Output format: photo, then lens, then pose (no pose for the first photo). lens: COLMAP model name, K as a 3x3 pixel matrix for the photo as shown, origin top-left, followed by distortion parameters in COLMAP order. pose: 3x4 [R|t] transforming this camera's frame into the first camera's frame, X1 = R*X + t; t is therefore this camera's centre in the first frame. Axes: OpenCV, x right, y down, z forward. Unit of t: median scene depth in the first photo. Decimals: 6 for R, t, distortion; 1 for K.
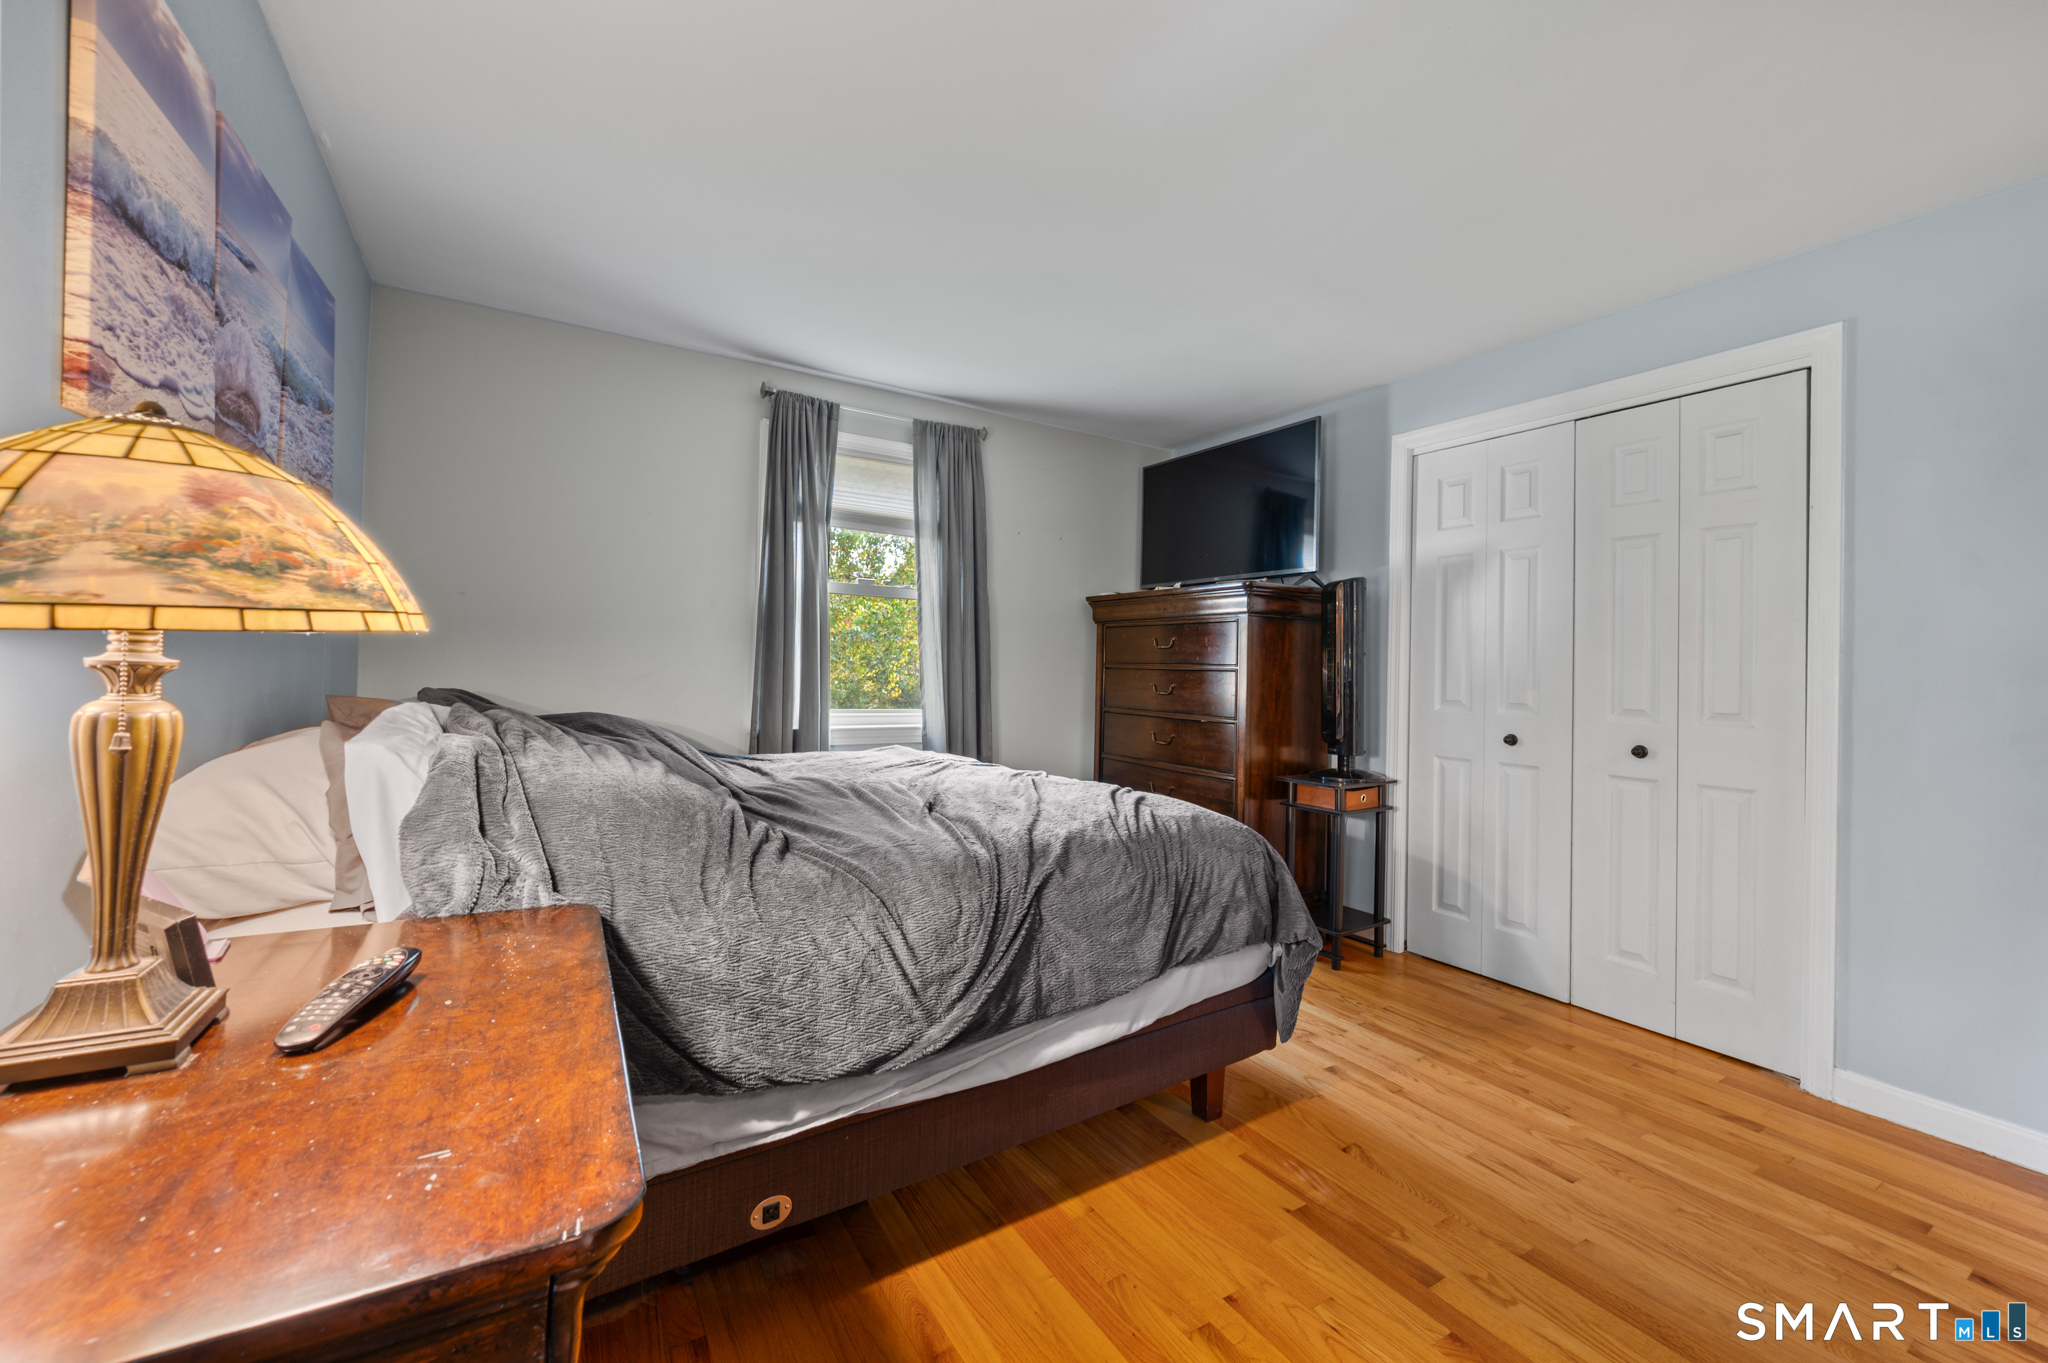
lens RADIAL K [[815.0, 0, 1038.3], [0, 815.0, 668.7], [0, 0, 1]] dist [-0.003801, -0.000819]
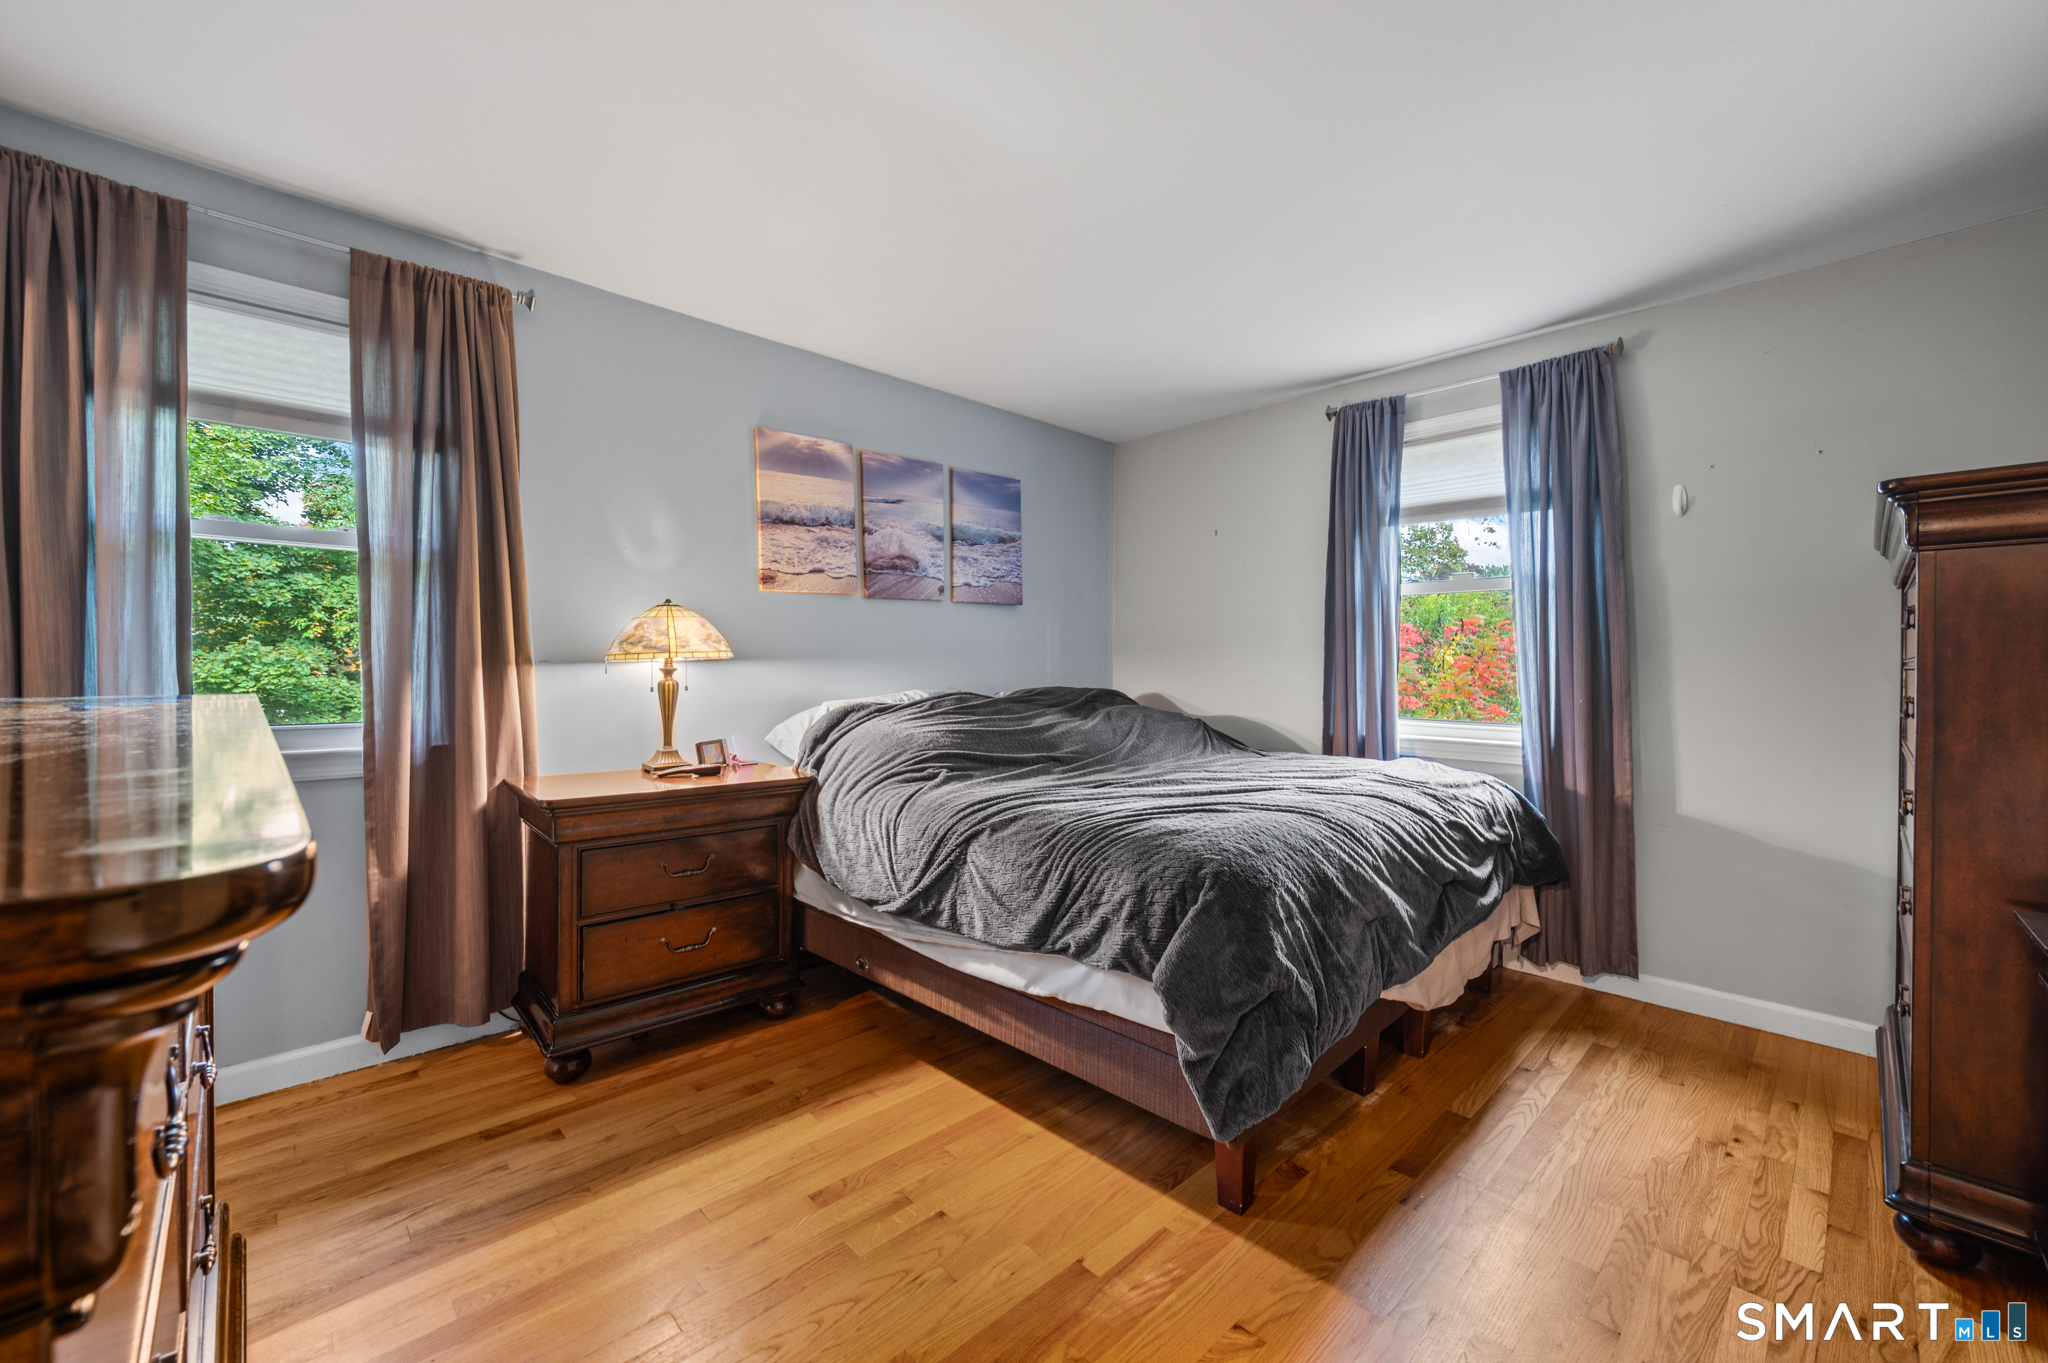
lens RADIAL K [[815.0, 0, 1028.5], [0, 815.0, 678.5], [0, 0, 1]] dist [-0.003801, -0.000819]
pose [[0.200554, -0.005093, -0.979669, 1.152076], [0.000621, 0.999987, -0.005072, 0.019312], [0.979682, 0.000409, 0.200555, 0.735058]]
